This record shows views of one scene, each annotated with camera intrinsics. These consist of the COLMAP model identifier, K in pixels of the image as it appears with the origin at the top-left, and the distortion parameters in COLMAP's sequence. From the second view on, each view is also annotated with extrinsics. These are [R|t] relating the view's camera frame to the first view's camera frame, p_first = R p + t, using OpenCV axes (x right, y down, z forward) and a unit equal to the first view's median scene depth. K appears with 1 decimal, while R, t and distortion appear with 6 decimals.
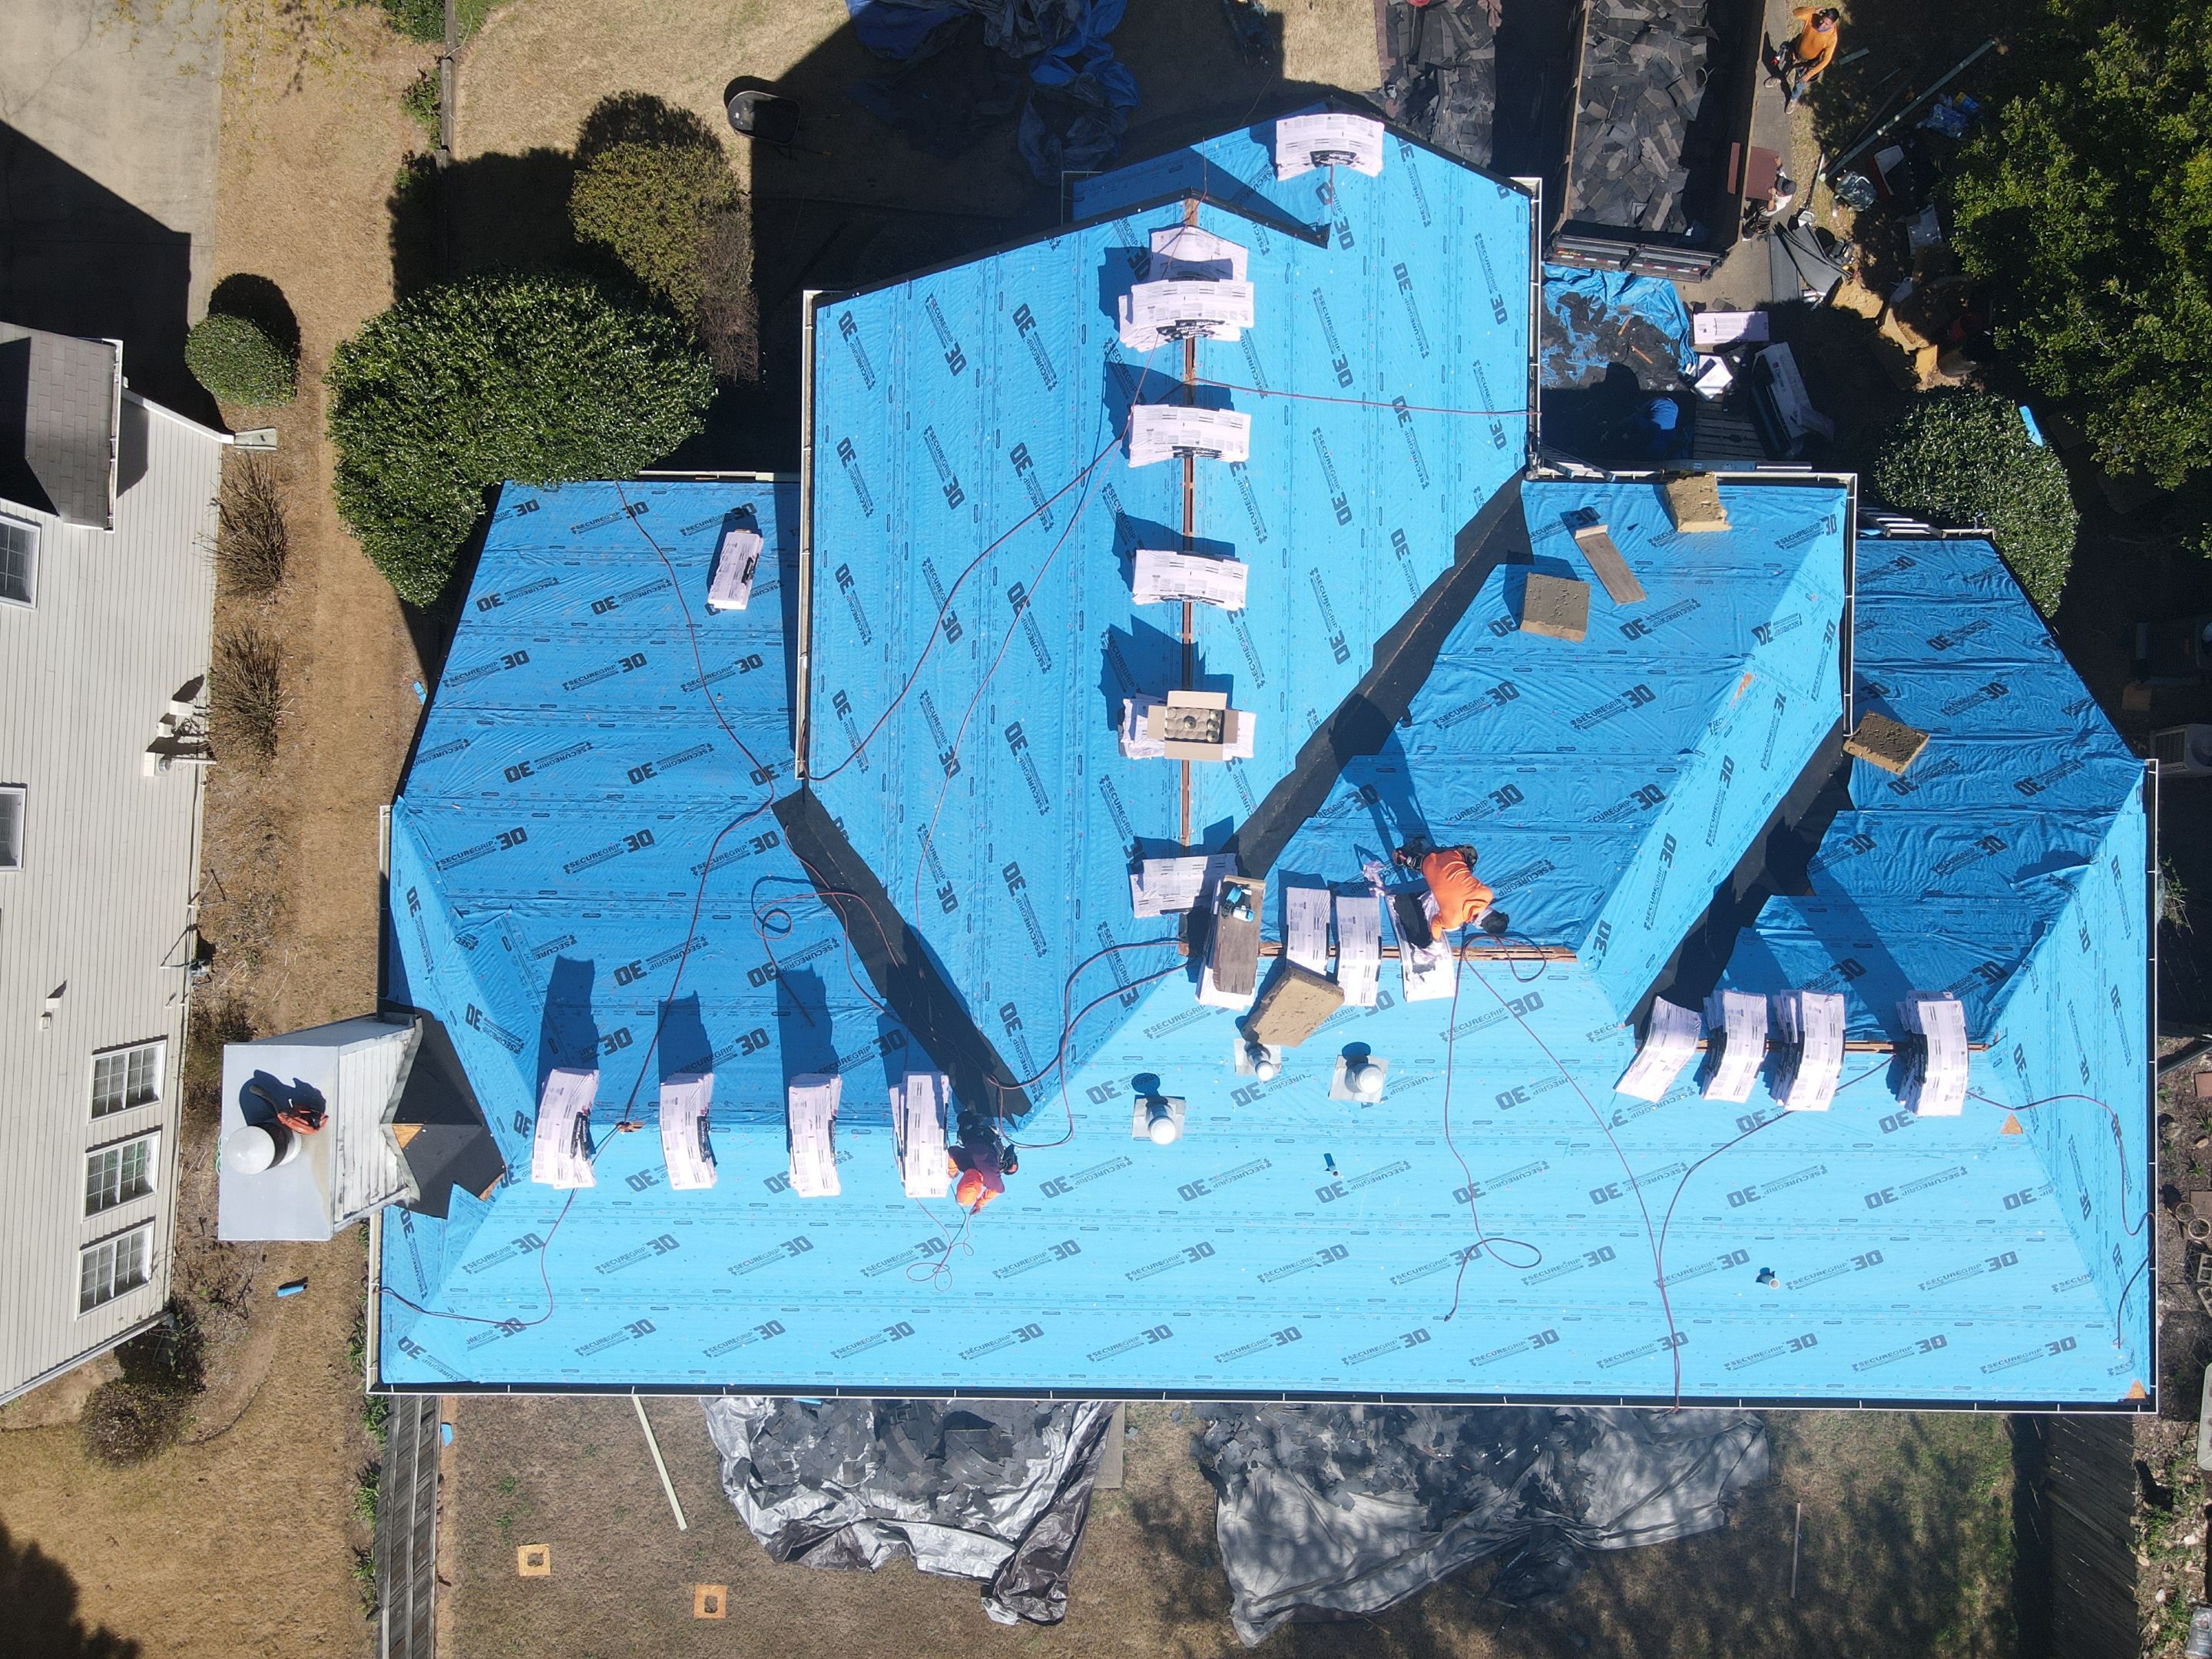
lens RADIAL K [[1604.5, 0, 1105.2], [0, 1604.5, 833.2], [0, 0, 1]] dist [-0.019975, 0.056153]
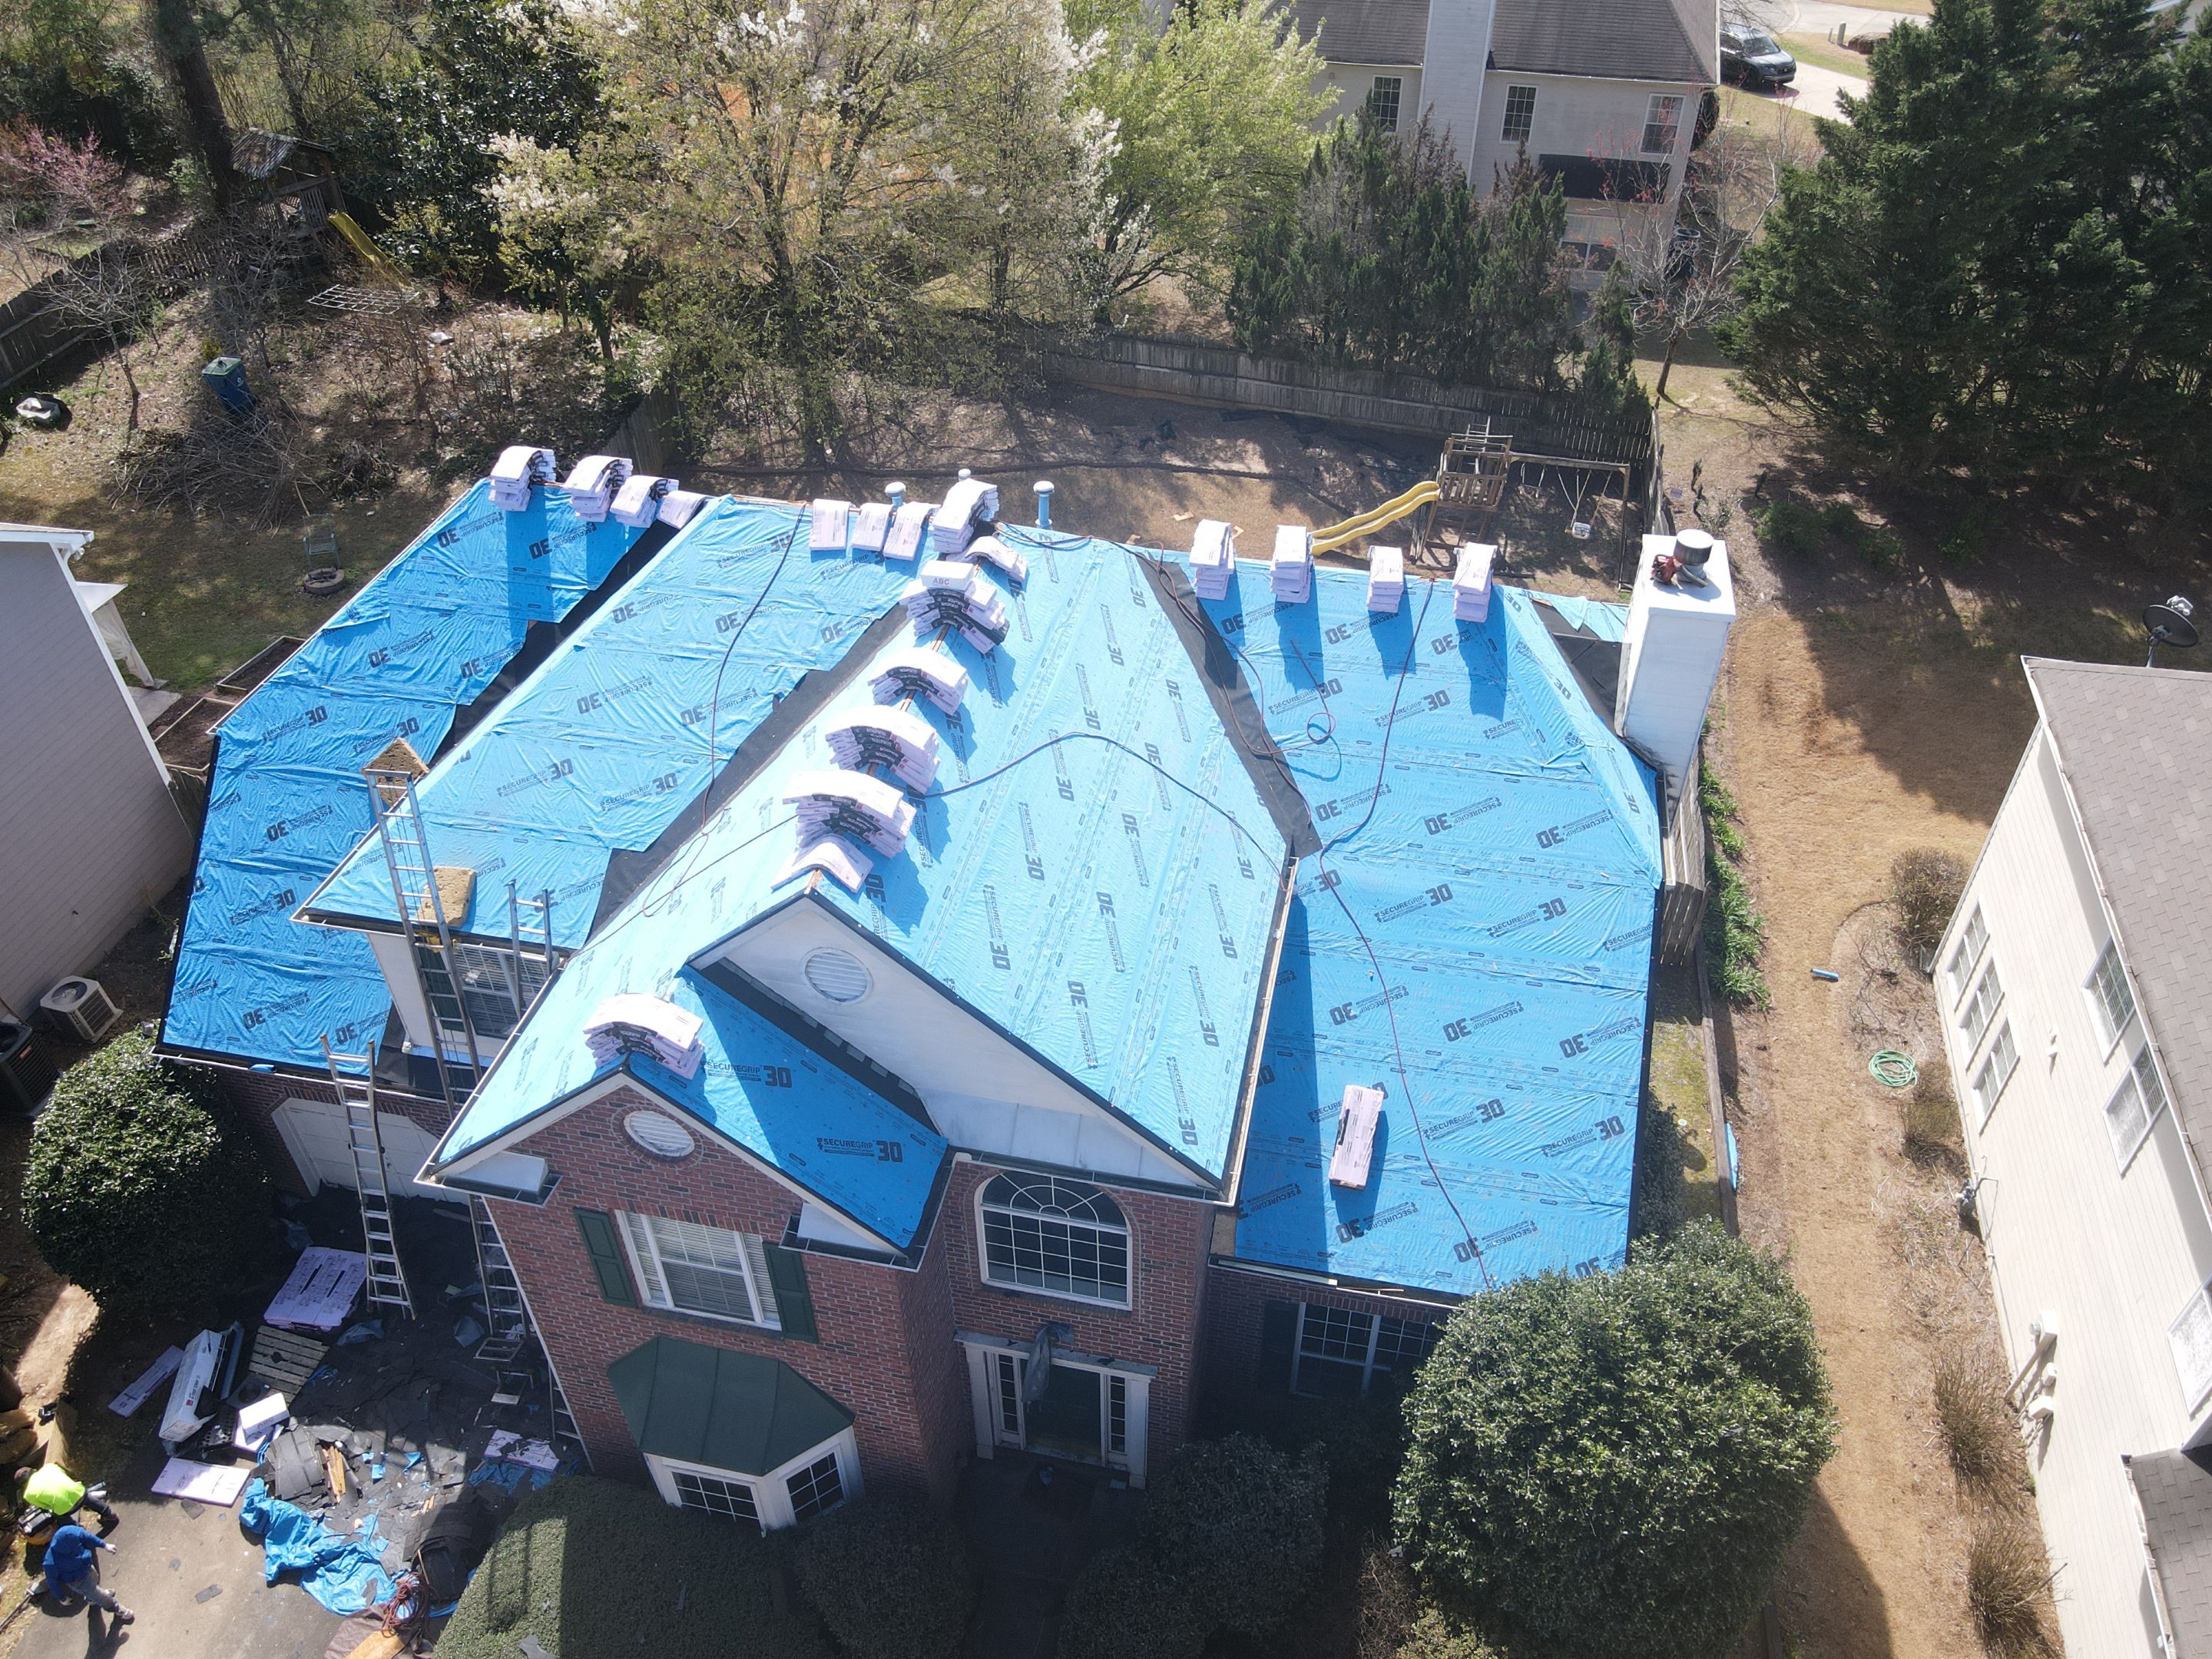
lens RADIAL K [[1607.6, 0, 1106.0], [0, 1607.6, 829.5], [0, 0, 1]] dist [0.007576, -0.011533]
pose [[-0.980741, -0.125005, 0.150068, -0.219081], [0.195300, -0.619332, 0.760451, -0.876582], [-0.002119, 0.775114, 0.631818, 0.257984]]
